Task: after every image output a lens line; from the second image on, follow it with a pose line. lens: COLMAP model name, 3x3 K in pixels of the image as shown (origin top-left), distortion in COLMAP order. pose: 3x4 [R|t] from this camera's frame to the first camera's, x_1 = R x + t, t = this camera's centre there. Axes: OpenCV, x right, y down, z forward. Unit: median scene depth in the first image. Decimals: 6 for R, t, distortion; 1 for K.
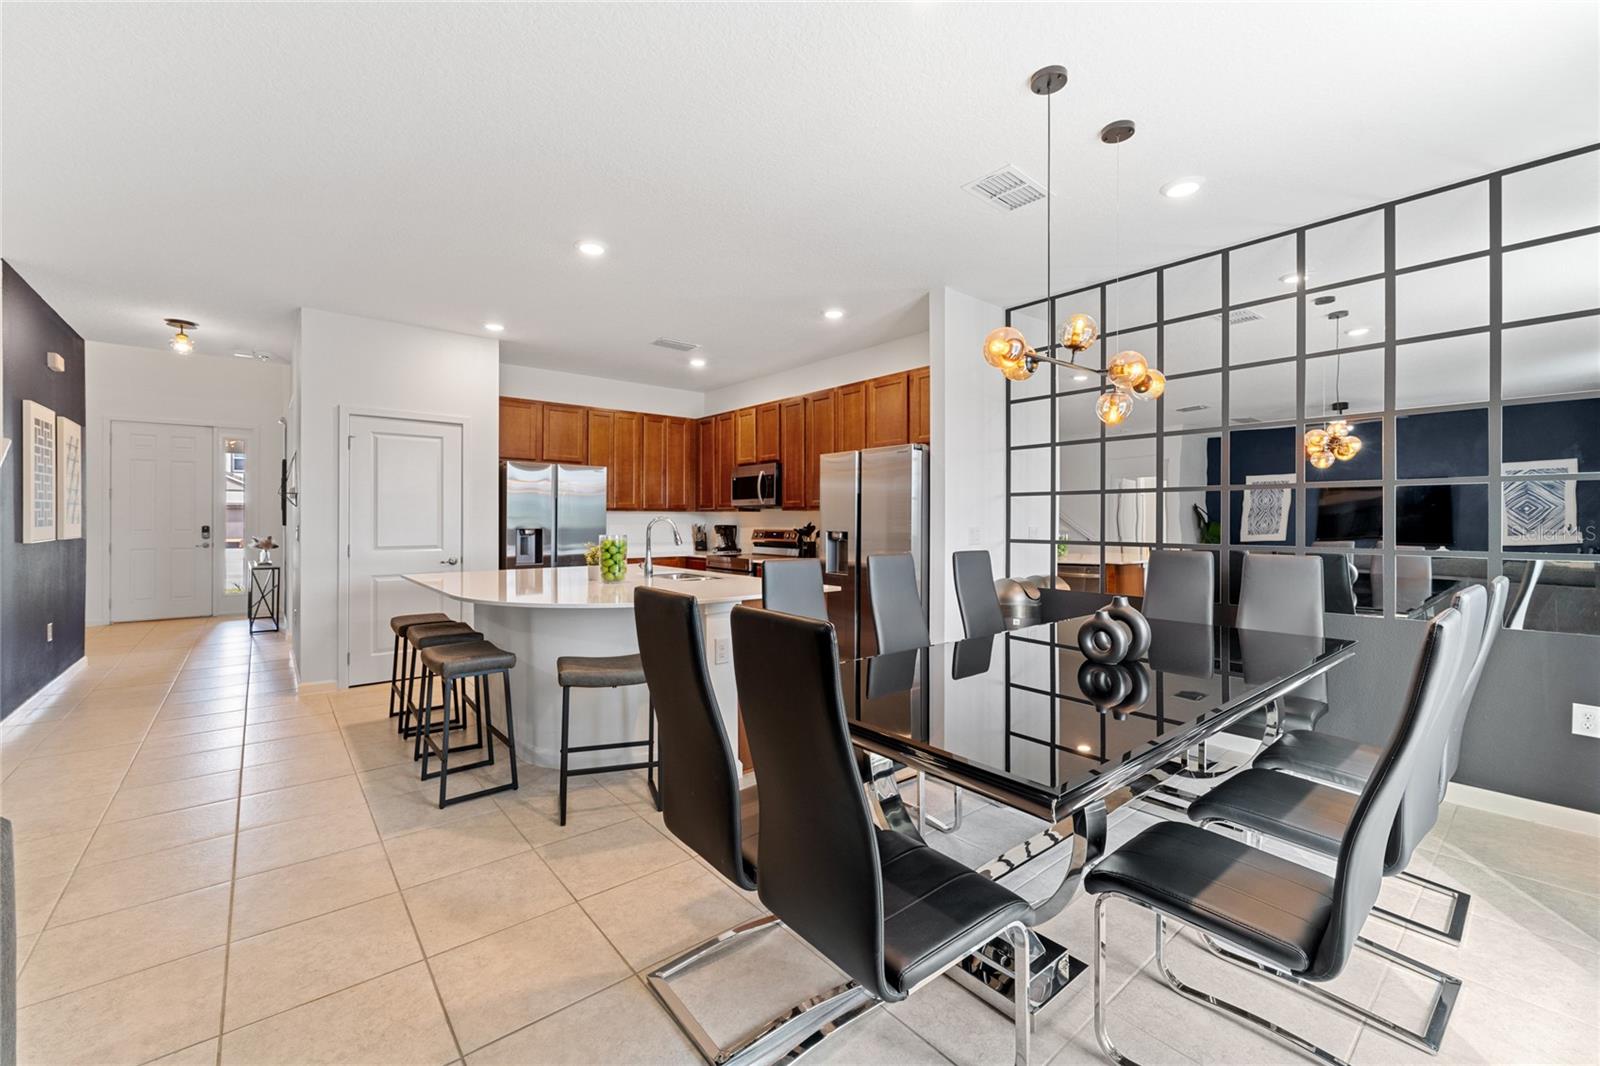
lens RADIAL K [[640.5, 0, 804.4], [0, 640.5, 525.2], [0, 0, 1]] dist [0.001618, 0.000078]
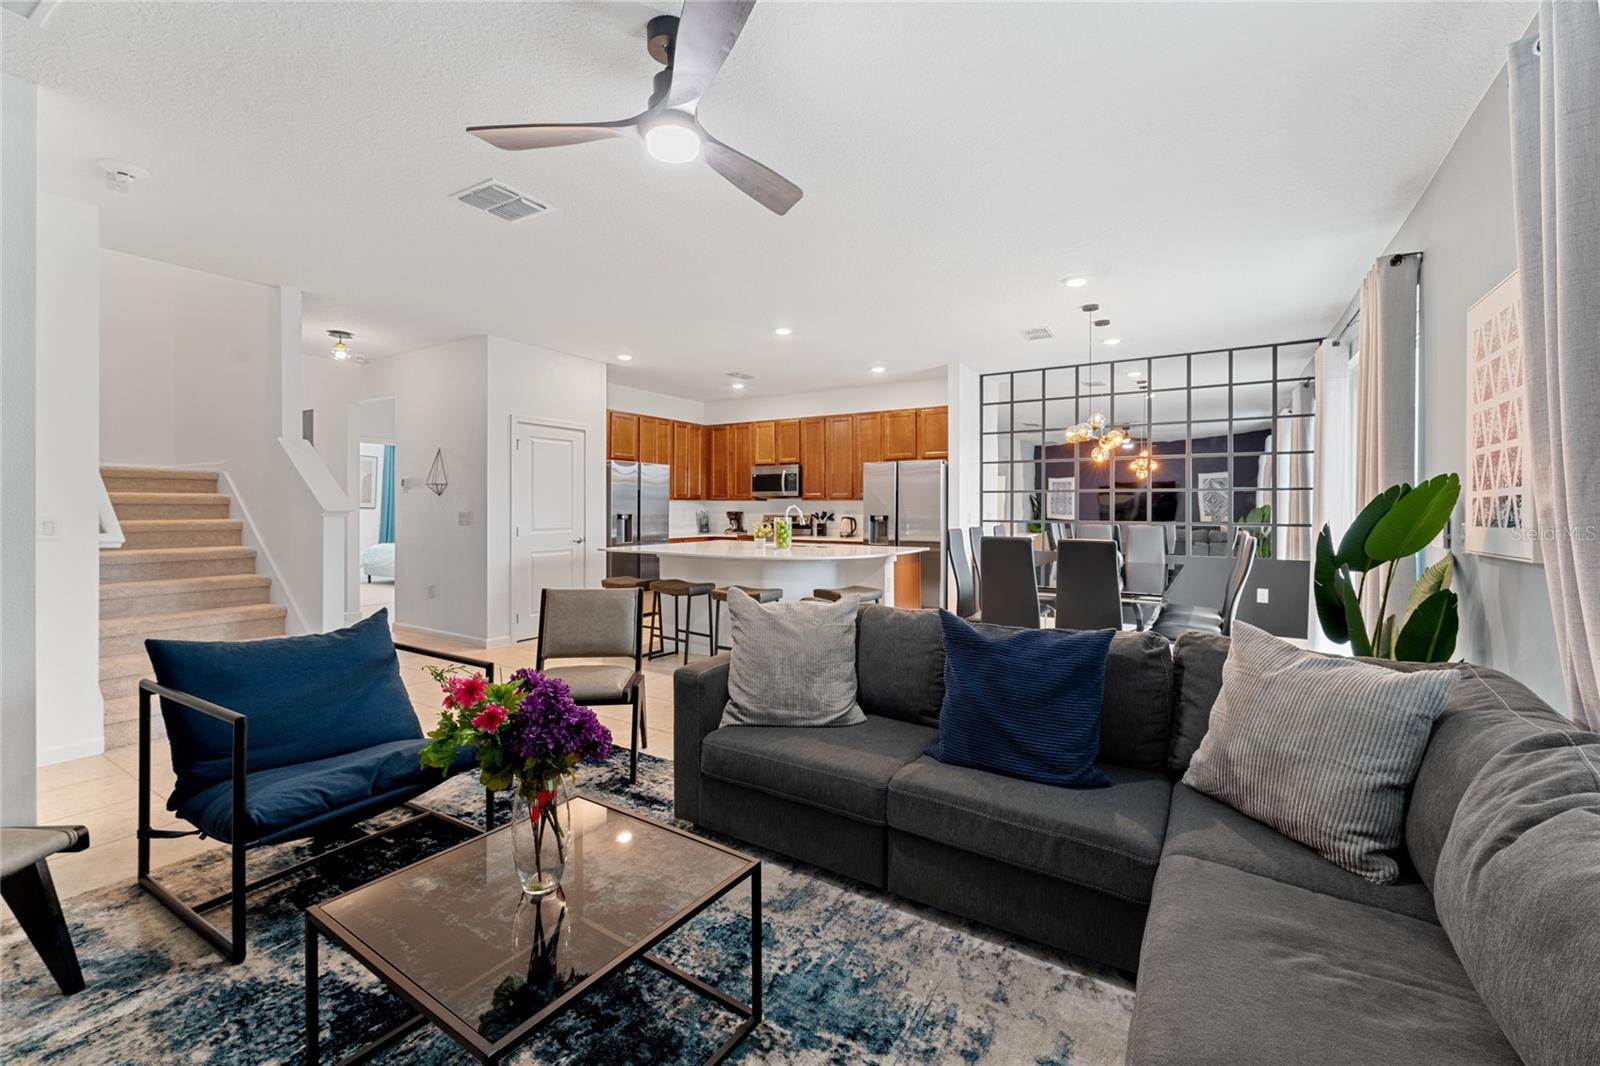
lens RADIAL K [[640.5, 0, 818.3], [0, 640.5, 508.3], [0, 0, 1]] dist [0.001618, 0.000078]
pose [[0.946201, -0.000415, 0.323580, -0.439351], [0.002156, 0.999985, -0.005020, 0.000557], [-0.323573, 0.005447, 0.946188, -0.279656]]
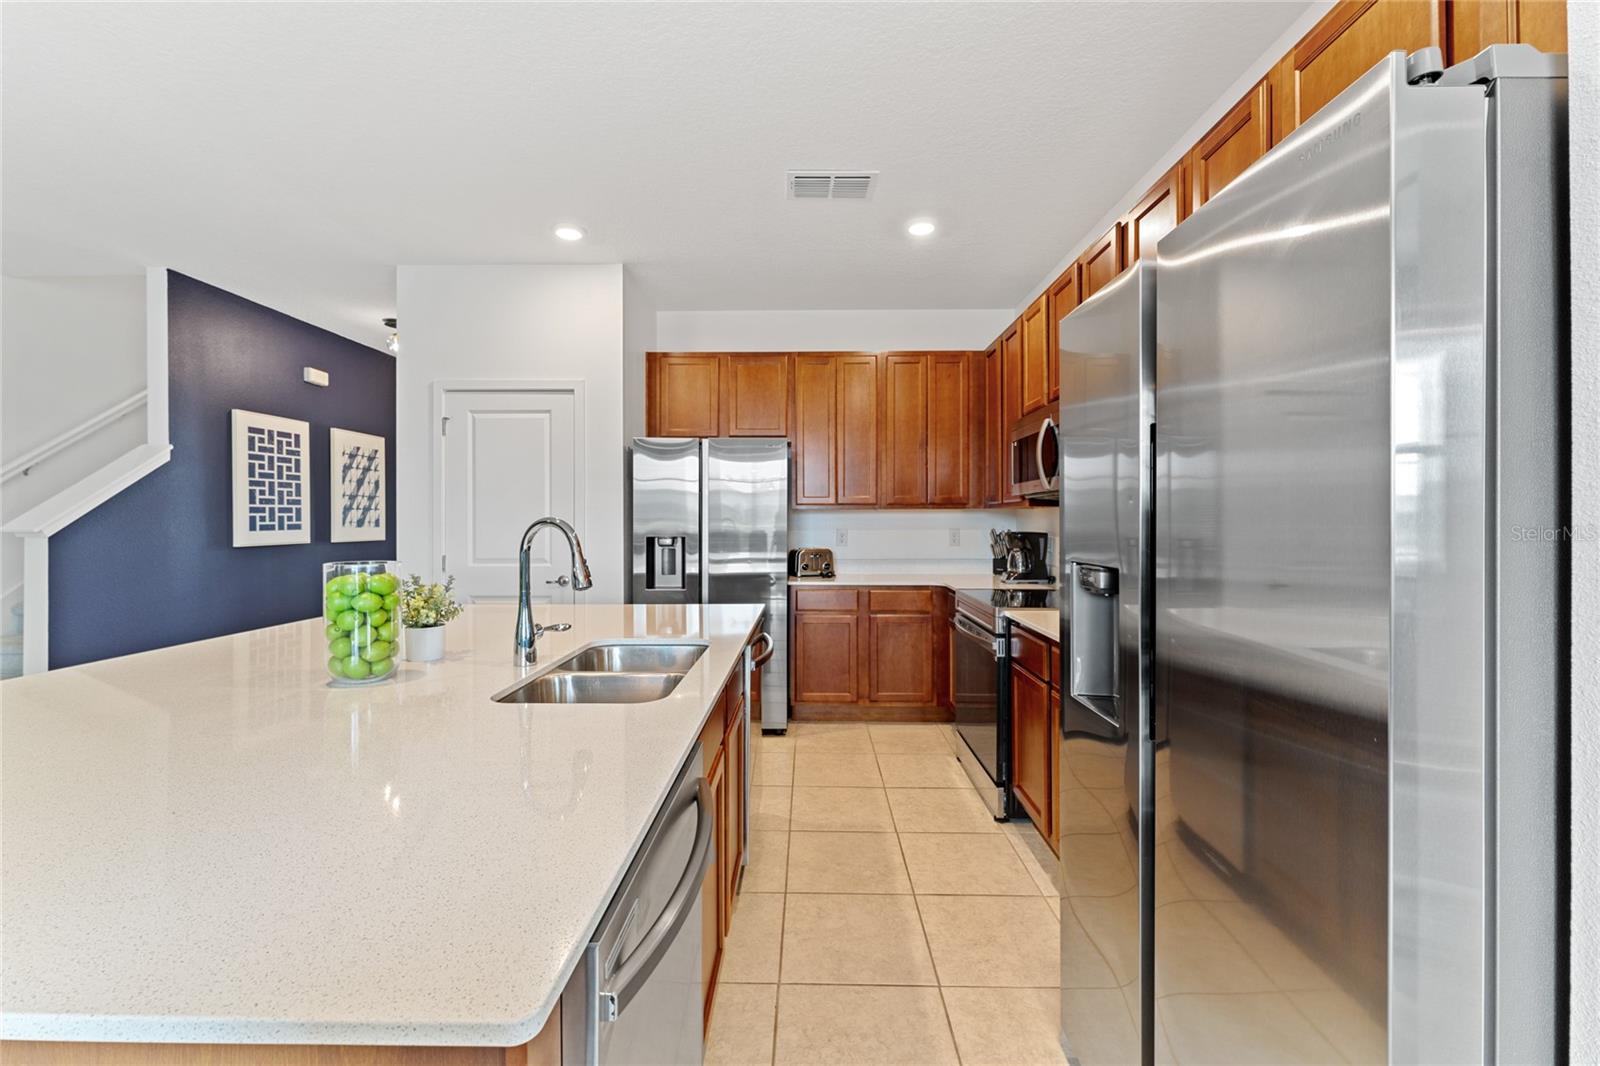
lens RADIAL K [[640.5, 0, 801.4], [0, 640.5, 527.3], [0, 0, 1]] dist [0.001618, 0.000078]
pose [[0.749915, 0.004308, -0.661520, 0.113677], [-0.003009, 0.999991, 0.003101, -0.006088], [0.661527, -0.000335, 0.749921, 0.539901]]
